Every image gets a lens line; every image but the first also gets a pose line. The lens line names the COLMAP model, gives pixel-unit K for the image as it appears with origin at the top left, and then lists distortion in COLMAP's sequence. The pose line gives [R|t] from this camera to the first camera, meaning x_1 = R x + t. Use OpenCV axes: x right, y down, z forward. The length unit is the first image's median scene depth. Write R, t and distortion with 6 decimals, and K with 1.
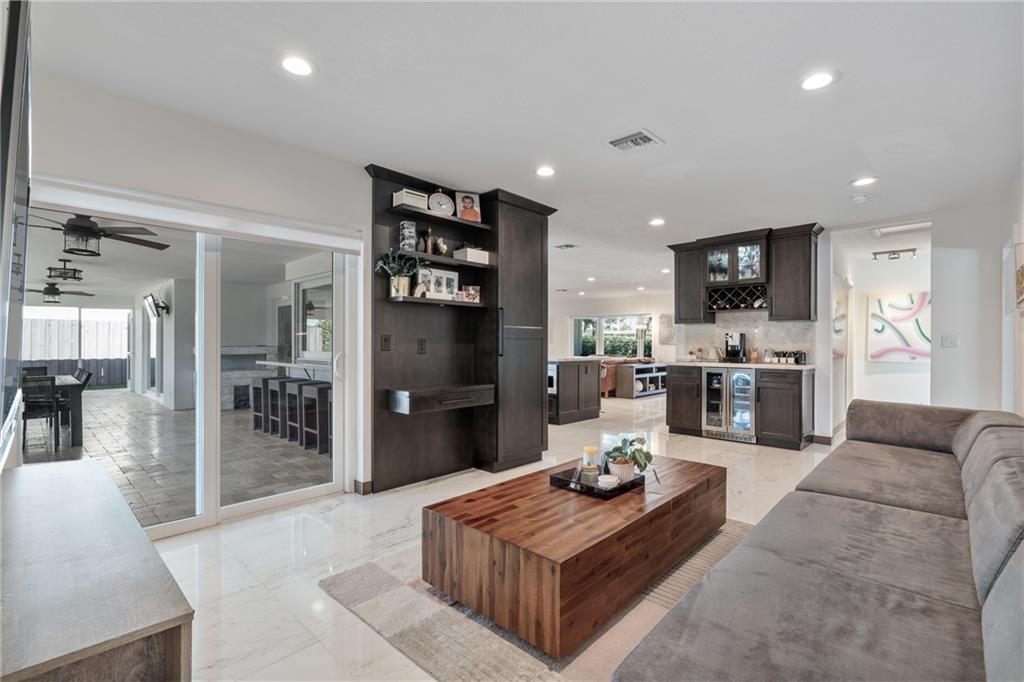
lens RADIAL K [[466.8, 0, 514.1], [0, 466.8, 342.5], [0, 0, 1]] dist [-0.003263, 0.003173]
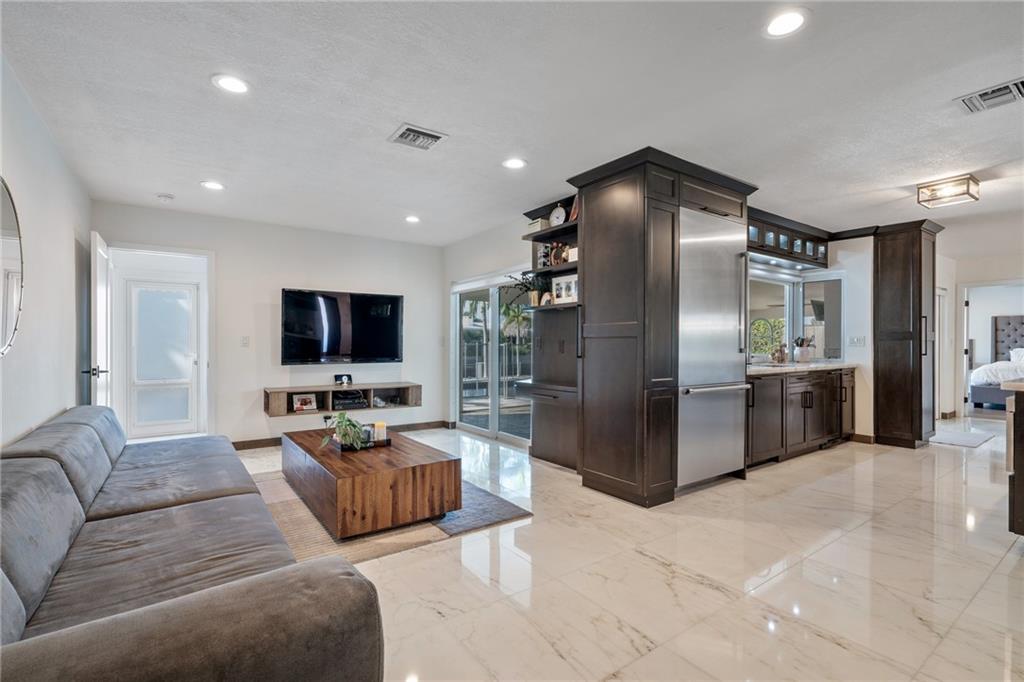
lens RADIAL K [[466.8, 0, 516.2], [0, 466.8, 341.1], [0, 0, 1]] dist [-0.003263, 0.003173]
pose [[-0.193215, -0.008466, -0.981120, 0.592722], [-0.000391, 0.999963, -0.008552, 0.002848], [0.981156, -0.001269, -0.193211, 0.706613]]
